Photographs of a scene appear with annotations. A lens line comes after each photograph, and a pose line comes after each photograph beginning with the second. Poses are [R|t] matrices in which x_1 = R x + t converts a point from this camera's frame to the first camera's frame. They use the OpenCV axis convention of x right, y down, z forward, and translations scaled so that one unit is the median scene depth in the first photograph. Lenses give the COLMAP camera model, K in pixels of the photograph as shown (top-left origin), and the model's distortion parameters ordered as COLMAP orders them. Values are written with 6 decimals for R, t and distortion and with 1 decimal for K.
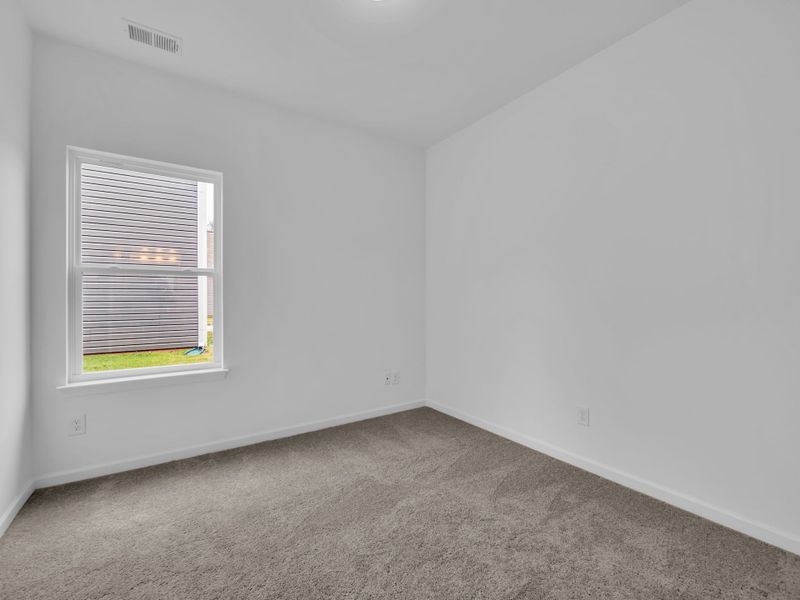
lens RADIAL K [[517.2, 0, 396.6], [0, 517.2, 304.5], [0, 0, 1]] dist [0.003307, 0.000803]
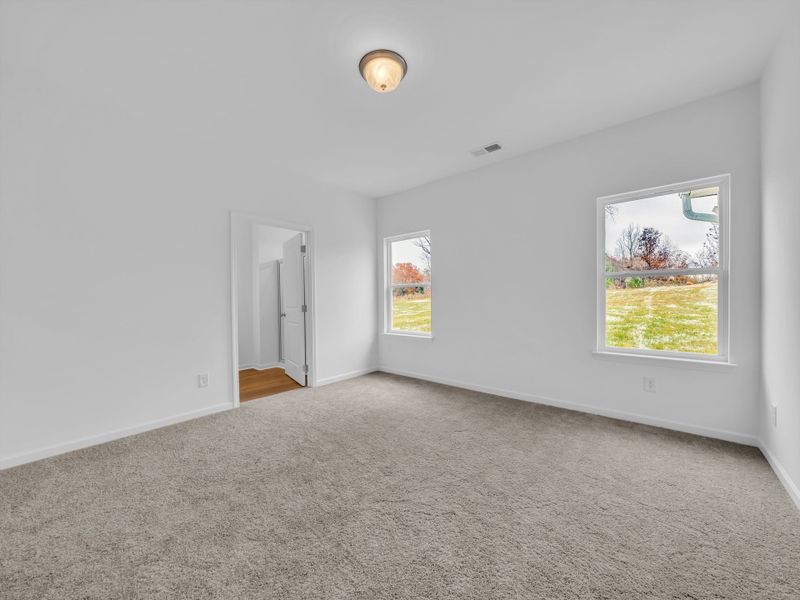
lens RADIAL K [[312.0, 0, 395.8], [0, 312.0, 302.5], [0, 0, 1]] dist [0.000008, -0.000033]
pose [[0.084626, 0.013684, -0.996319, 0.746820], [-0.008248, 0.999881, 0.013033, -0.011085], [0.996379, 0.007115, 0.084728, 0.790191]]
